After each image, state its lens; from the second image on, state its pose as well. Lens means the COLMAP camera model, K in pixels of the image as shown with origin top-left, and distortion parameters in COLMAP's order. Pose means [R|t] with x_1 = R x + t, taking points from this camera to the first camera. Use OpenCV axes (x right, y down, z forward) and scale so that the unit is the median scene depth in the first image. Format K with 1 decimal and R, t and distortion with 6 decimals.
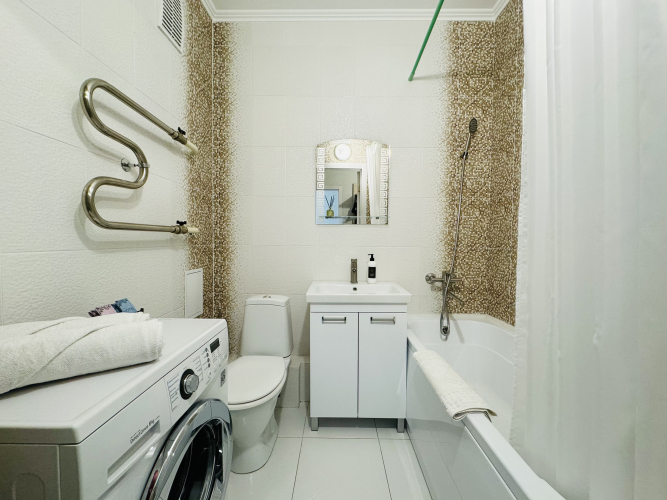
lens RADIAL K [[262.6, 0, 333.5], [0, 262.6, 250.0], [0, 0, 1]] dist [0.000124, 0.000039]
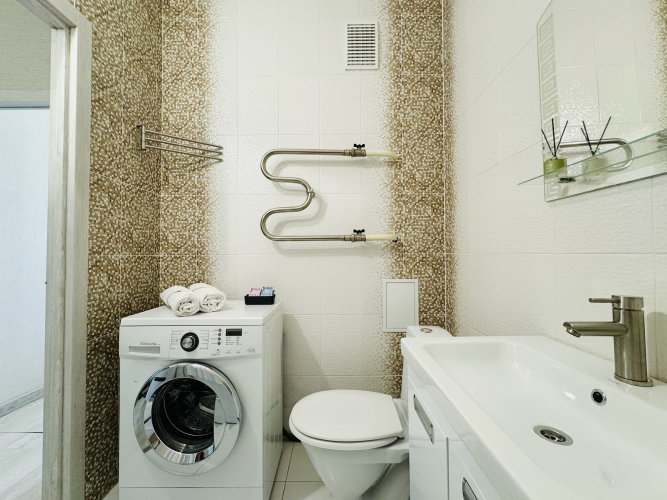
lens RADIAL K [[262.6, 0, 333.5], [0, 262.6, 250.0], [0, 0, 1]] dist [0.000124, 0.000039]
pose [[0.004879, -0.026726, -0.999631, 0.432220], [-0.030664, 0.999169, -0.026863, 0.003298], [0.999518, 0.030784, 0.004056, 0.813699]]
